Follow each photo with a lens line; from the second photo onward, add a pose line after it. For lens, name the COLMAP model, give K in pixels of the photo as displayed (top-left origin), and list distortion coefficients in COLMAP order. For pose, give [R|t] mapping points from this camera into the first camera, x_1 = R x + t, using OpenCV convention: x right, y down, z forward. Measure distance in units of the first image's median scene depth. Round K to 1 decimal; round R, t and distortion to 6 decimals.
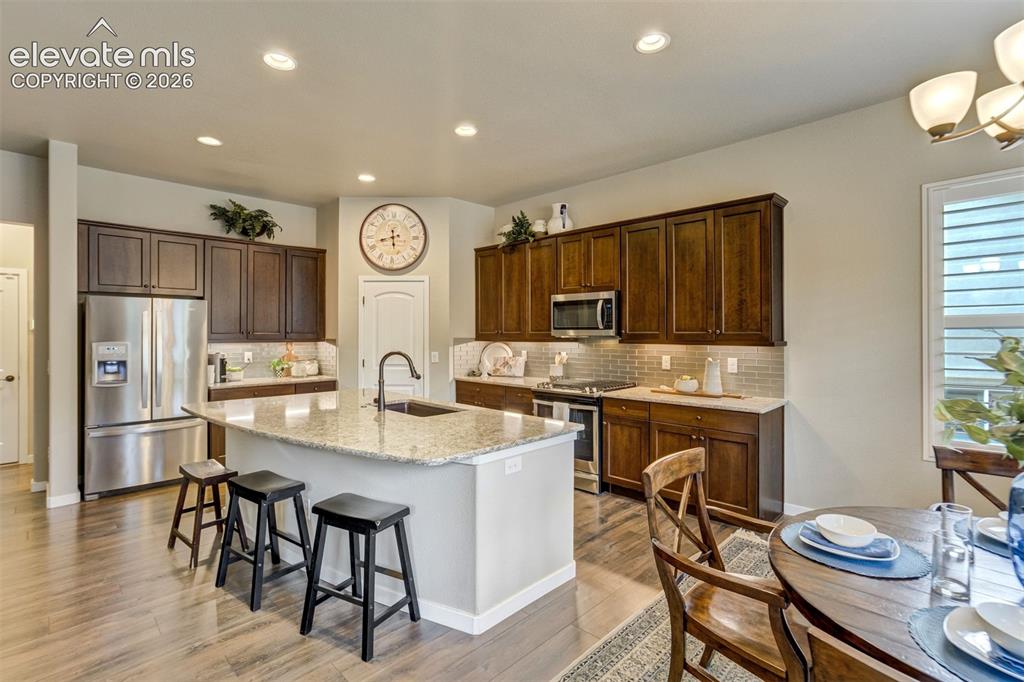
lens RADIAL K [[480.7, 0, 507.5], [0, 480.7, 327.2], [0, 0, 1]] dist [-0.033828, 0.006925]
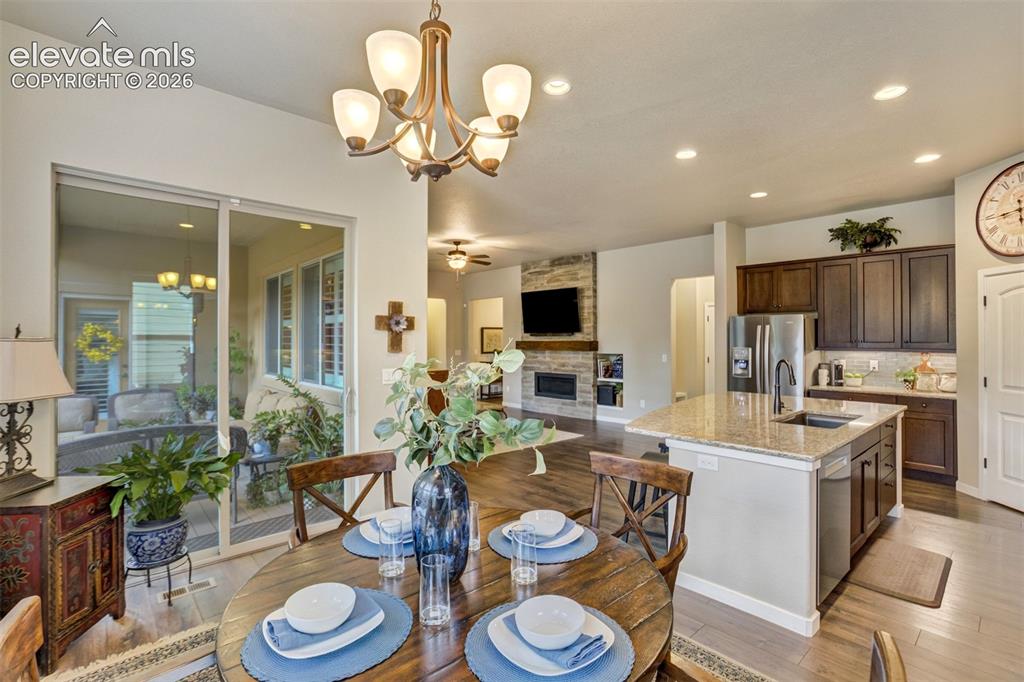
lens RADIAL K [[480.7, 0, 480.2], [0, 480.7, 342.6], [0, 0, 1]] dist [-0.033828, 0.006925]
pose [[-0.096560, 0.004468, -0.995317, 0.554021], [0.008809, 0.999955, 0.003634, 0.002374], [0.995288, -0.008417, -0.096595, 0.263232]]
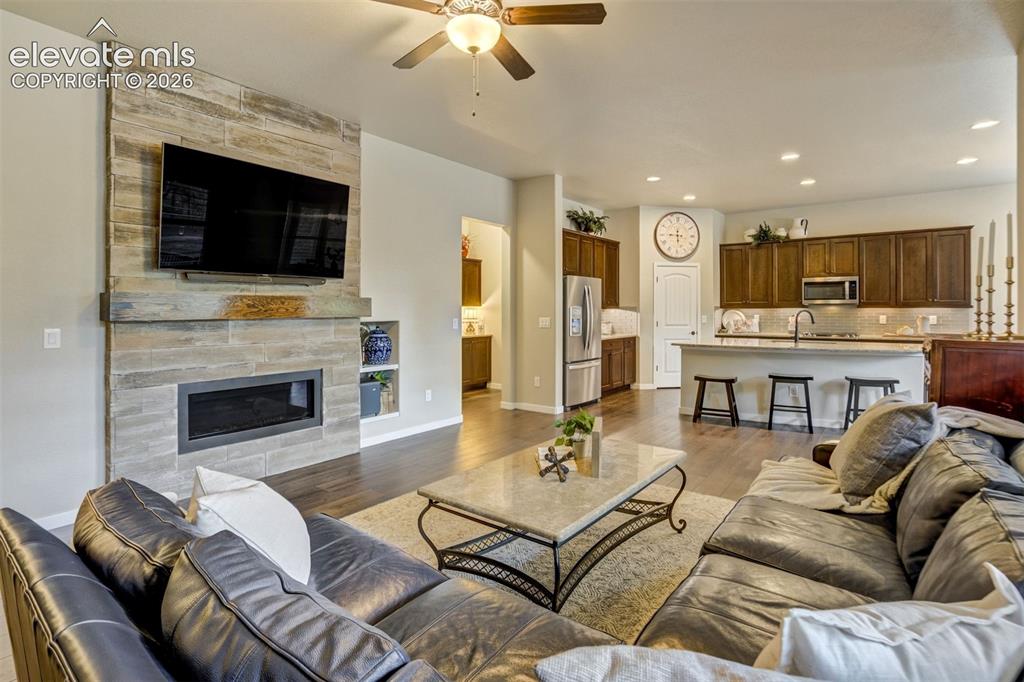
lens RADIAL K [[504.5, 0, 510.1], [0, 504.5, 309.9], [0, 0, 1]] dist [-0.013608, 0.000737]
pose [[0.989510, -0.000285, 0.144464, -0.982881], [-0.001643, 0.999911, 0.013229, 0.015314], [-0.144455, -0.013328, 0.989422, -0.434492]]
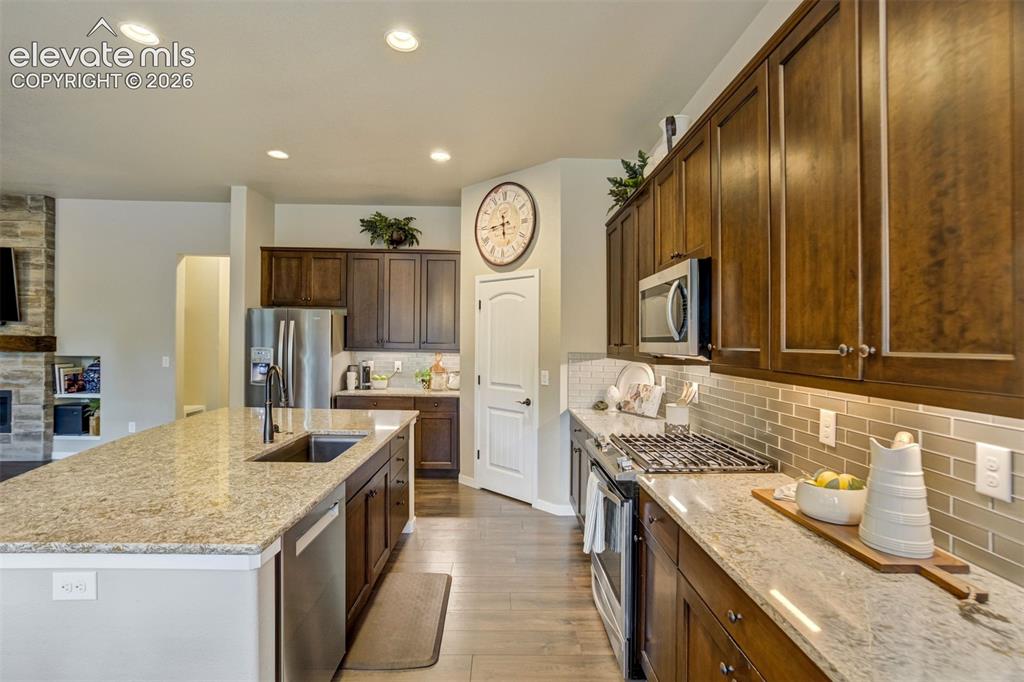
lens RADIAL K [[480.7, 0, 527.9], [0, 480.7, 343.7], [0, 0, 1]] dist [-0.033828, 0.006925]
pose [[0.735598, 0.013434, -0.677286, 0.345351], [-0.009949, 0.999910, 0.009027, 0.003376], [0.677346, 0.000098, 0.735665, 0.453191]]
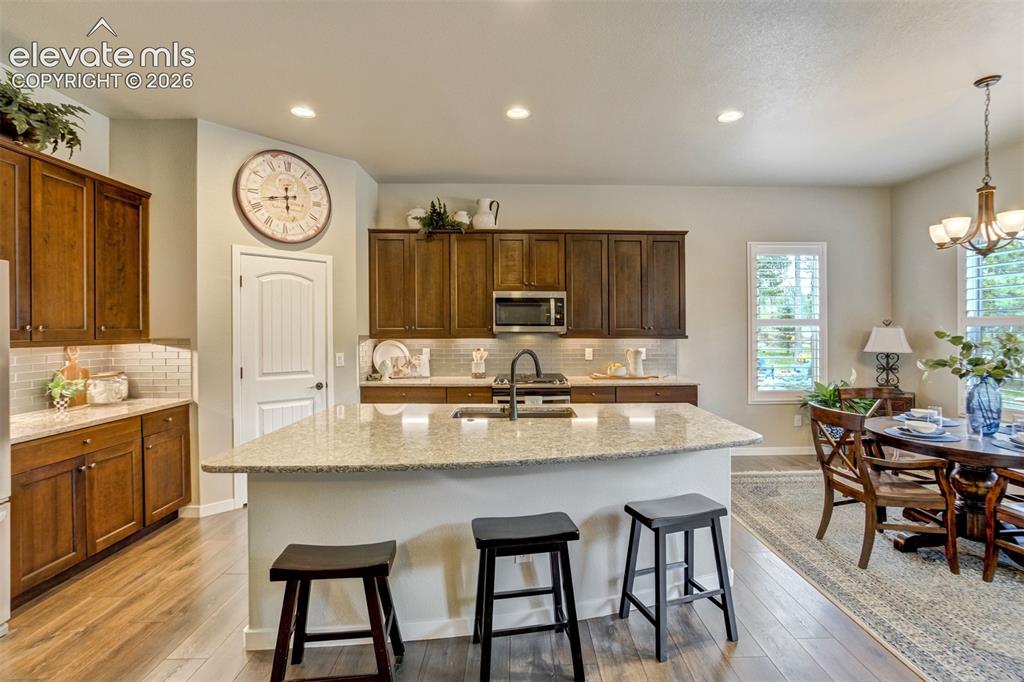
lens RADIAL K [[480.7, 0, 517.4], [0, 480.7, 337.2], [0, 0, 1]] dist [-0.033828, 0.006925]
pose [[0.688074, -0.010993, 0.725557, -0.540656], [-0.008946, 0.999681, 0.023630, 0.004096], [-0.725585, -0.022749, 0.687756, 0.251101]]
